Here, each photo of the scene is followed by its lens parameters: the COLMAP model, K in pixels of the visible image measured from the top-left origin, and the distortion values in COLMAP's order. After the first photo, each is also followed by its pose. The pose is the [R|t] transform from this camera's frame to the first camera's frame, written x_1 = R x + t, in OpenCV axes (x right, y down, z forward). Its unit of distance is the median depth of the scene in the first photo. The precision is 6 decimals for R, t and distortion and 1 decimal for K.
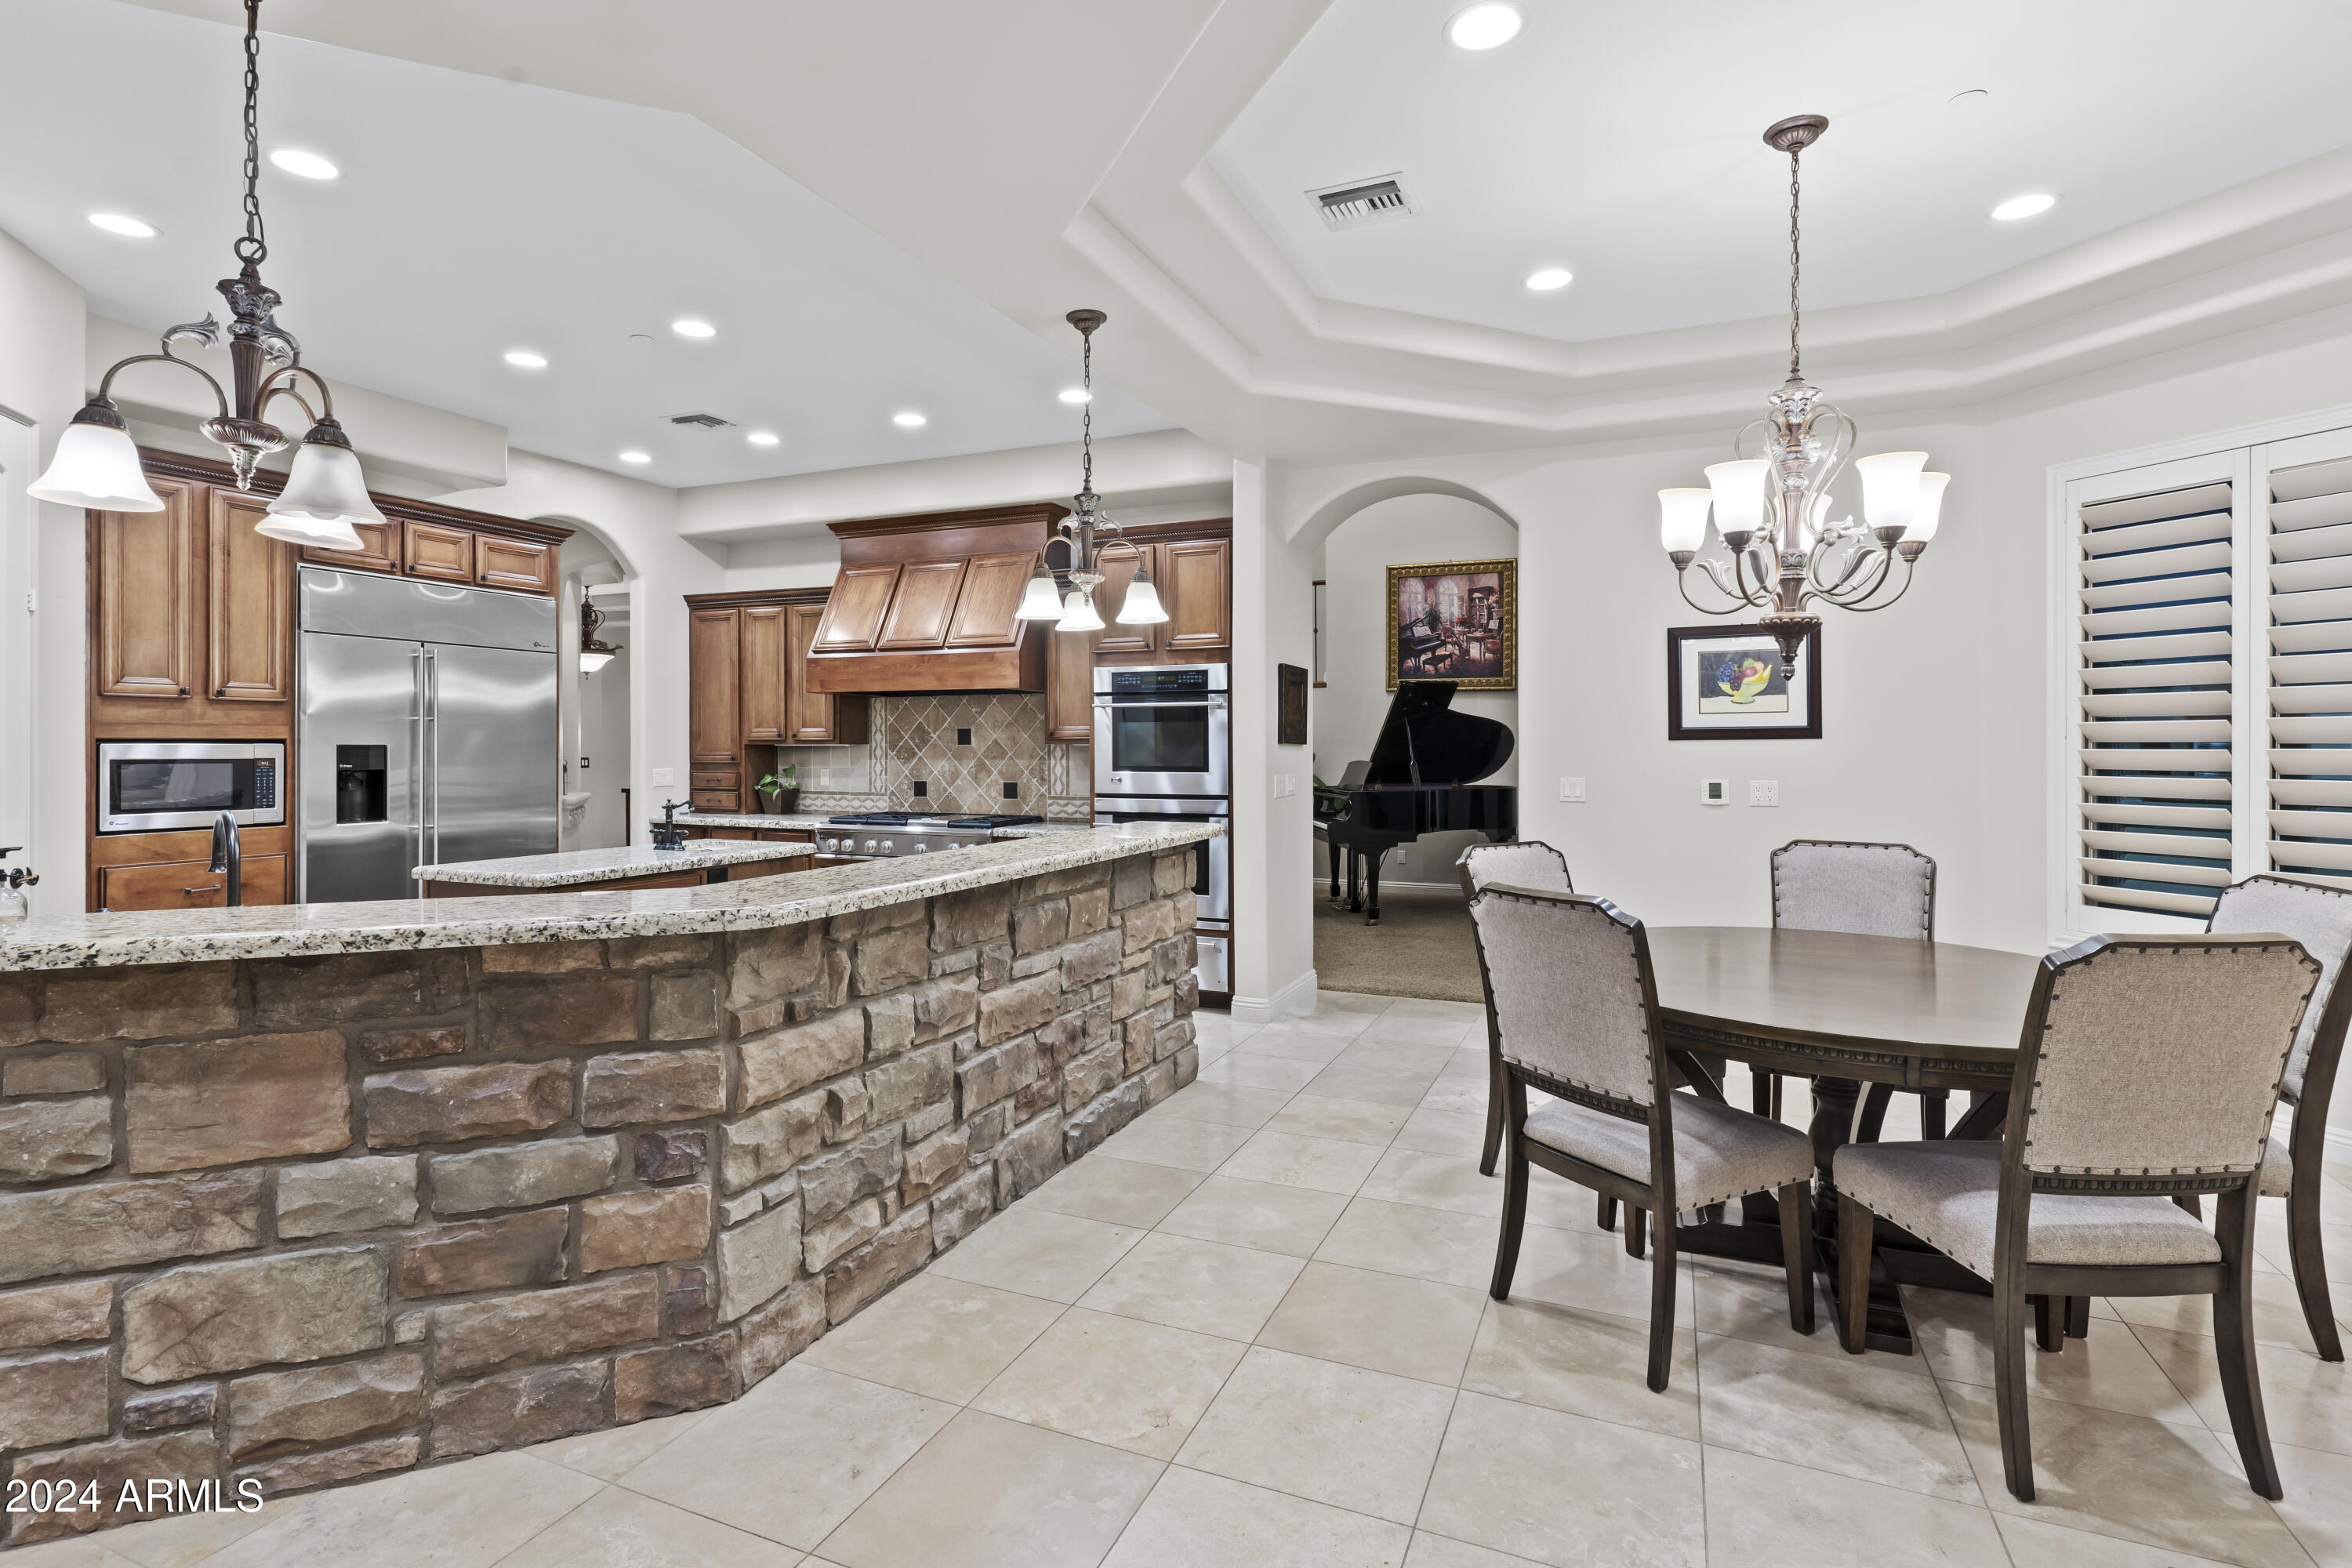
lens RADIAL K [[1131.9, 0, 1178.7], [0, 1131.9, 747.5], [0, 0, 1]] dist [0.001280, 0.000538]
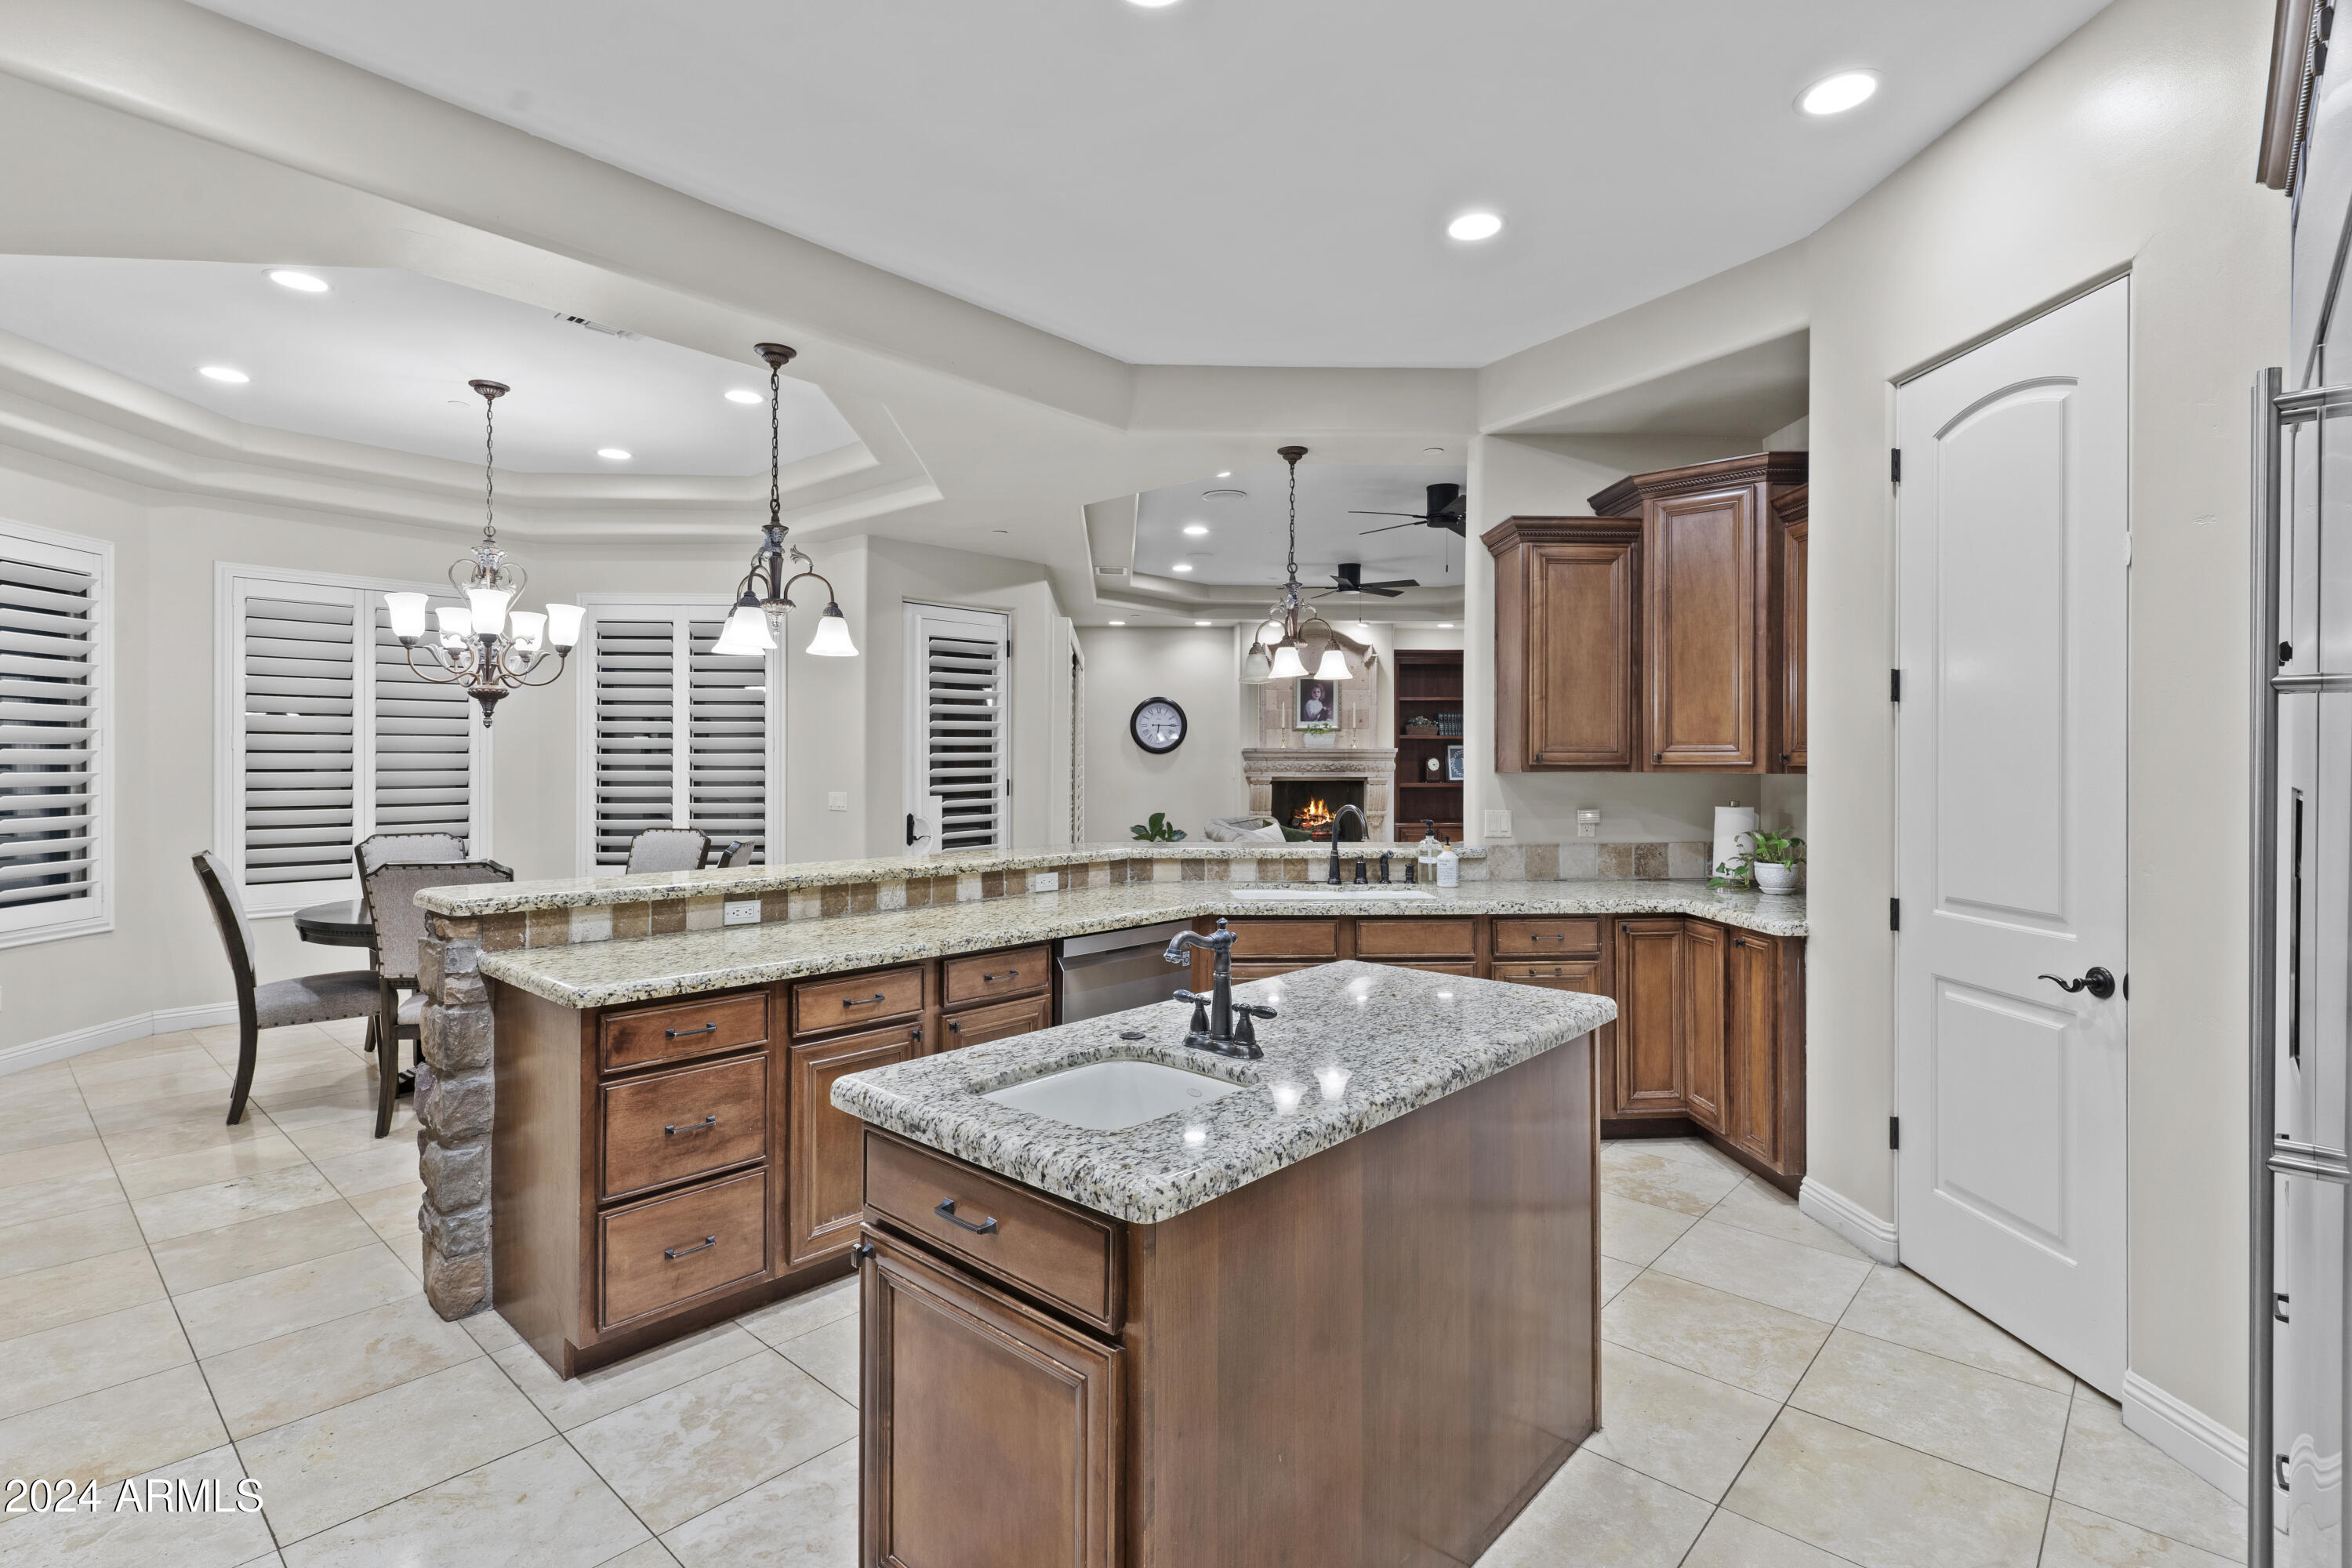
lens RADIAL K [[1123.9, 0, 1179.4], [0, 1123.9, 766.1], [0, 0, 1]] dist [0.002386, 0.000857]
pose [[-0.945891, -0.003387, 0.324468, -0.514397], [-0.002129, 0.999989, 0.004232, -0.008773], [-0.324479, 0.003312, -0.945887, 1.256751]]
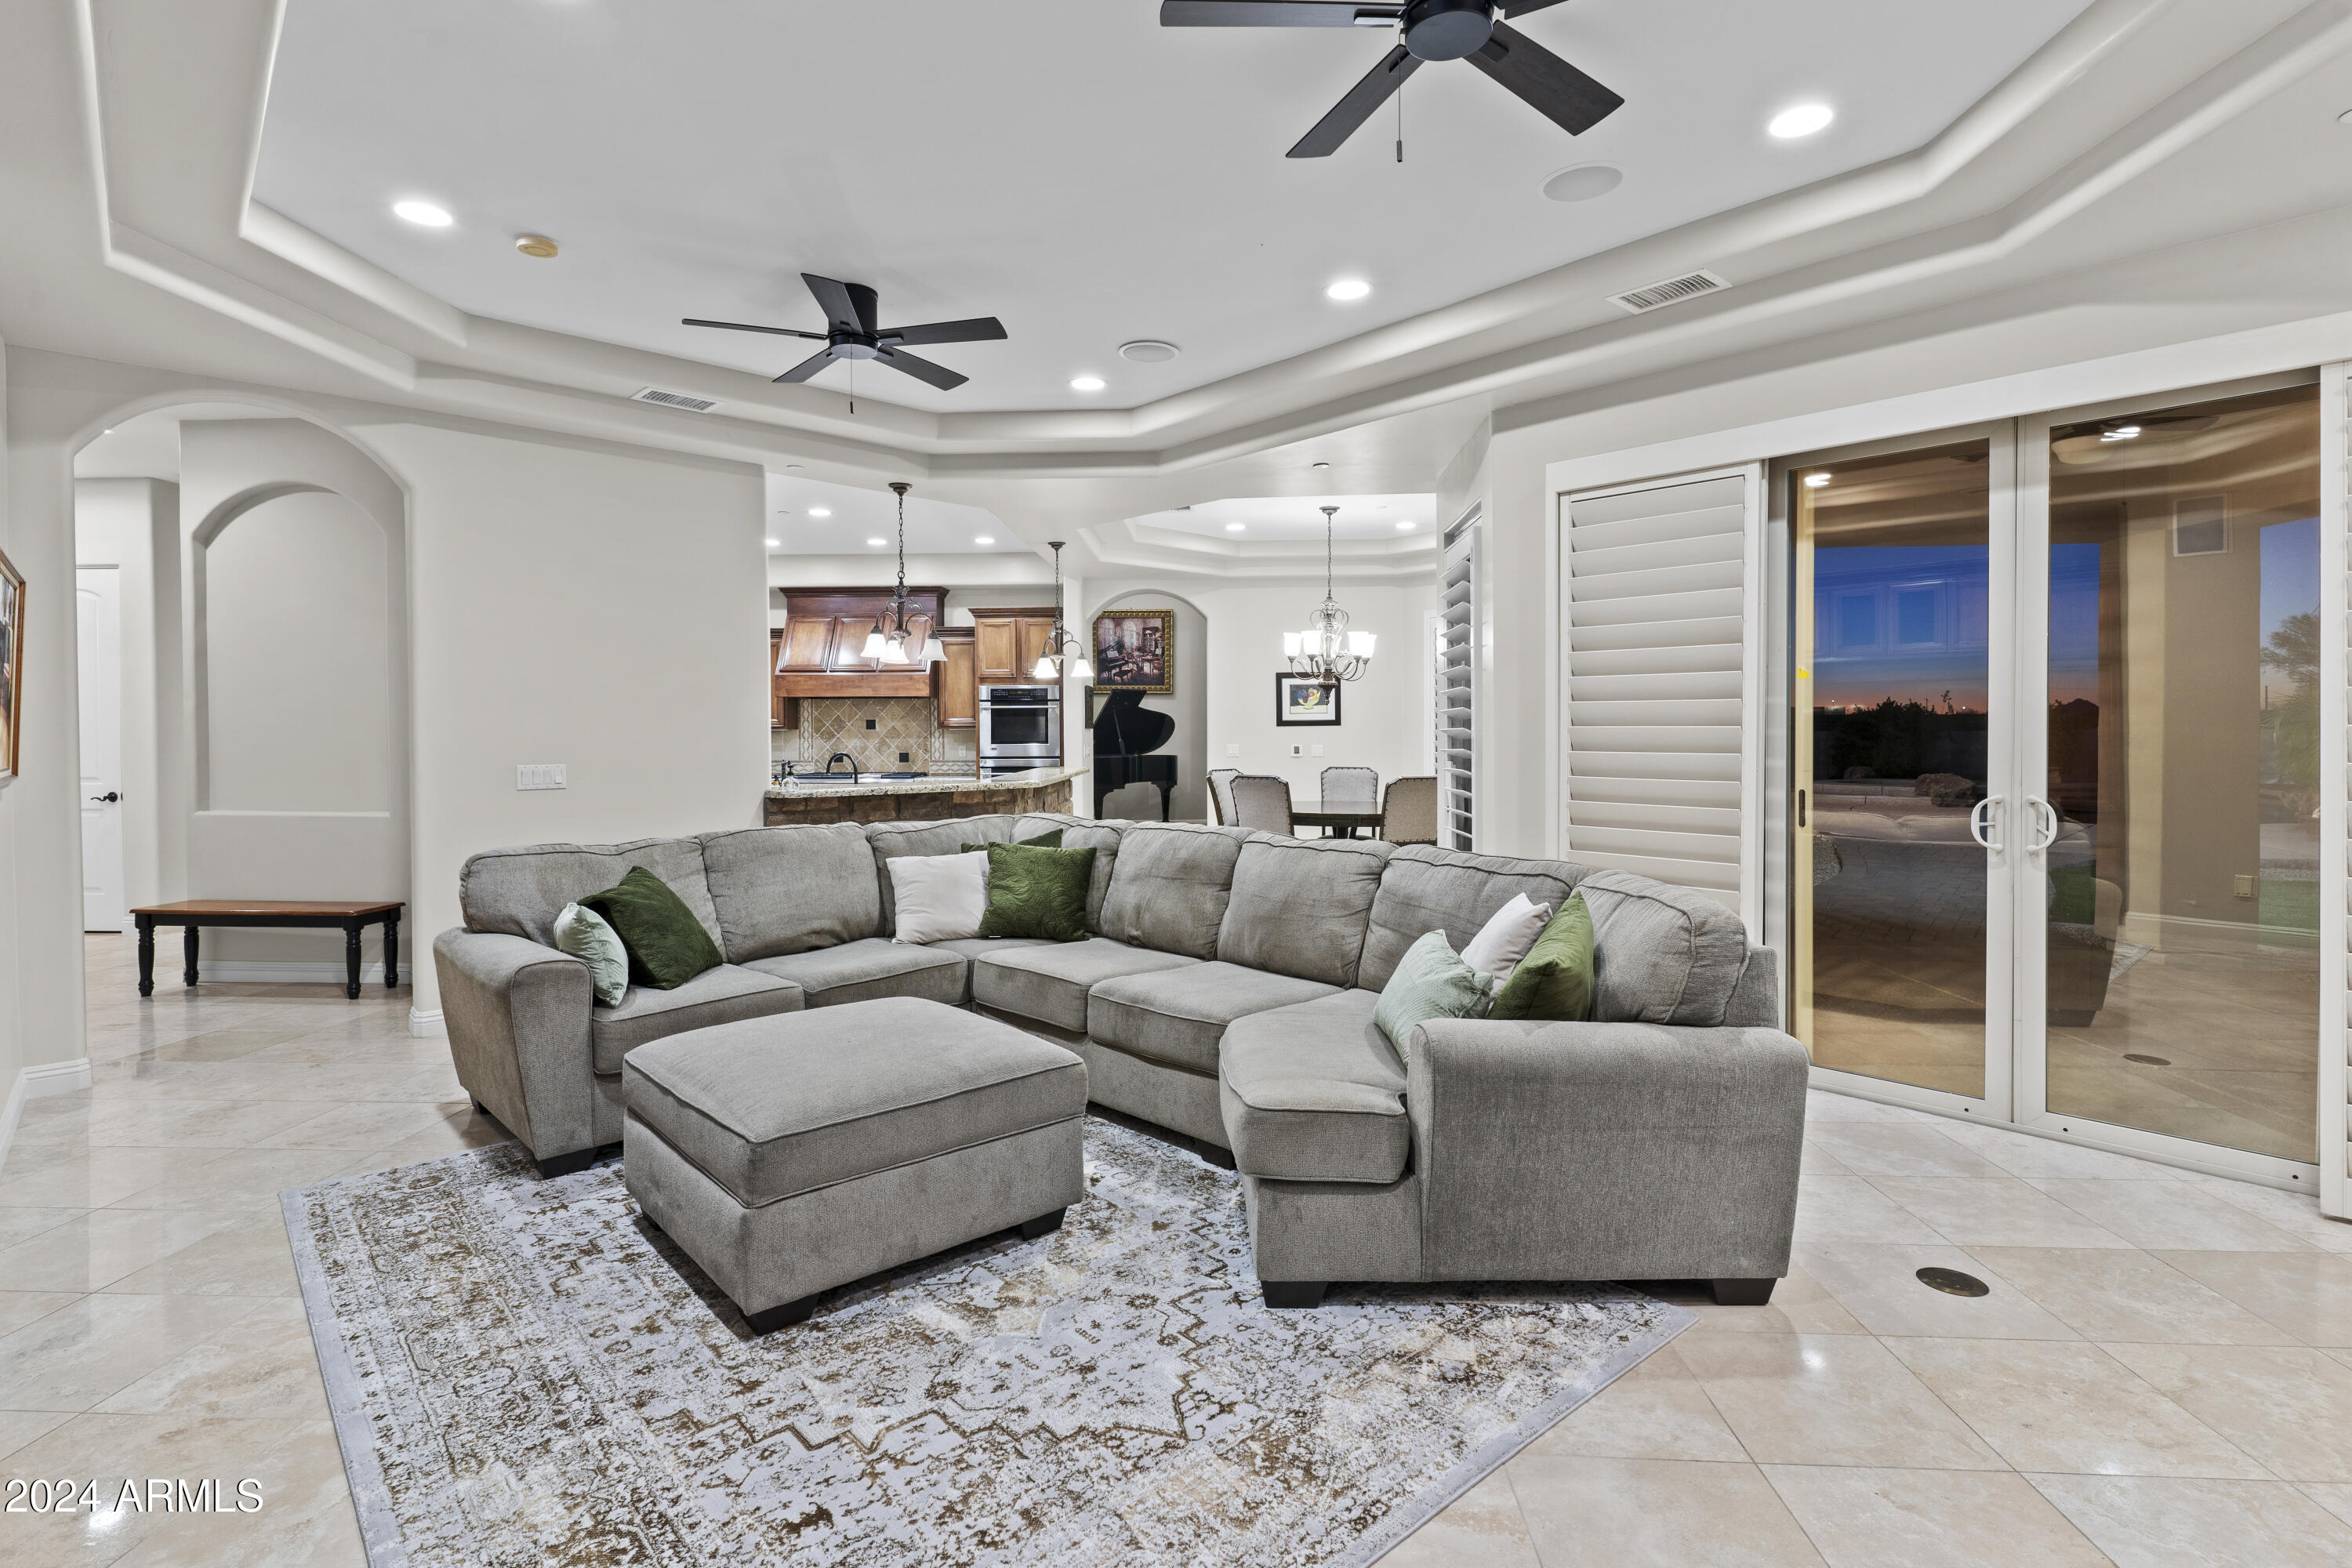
lens RADIAL K [[1127.5, 0, 1168.7], [0, 1127.5, 746.6], [0, 0, 1]] dist [-0.000701, -0.000042]
pose [[0.937897, -0.007955, 0.346824, -0.457125], [0.003369, 0.999899, 0.013823, 0.001589], [-0.346899, -0.011796, 0.937828, -0.848248]]
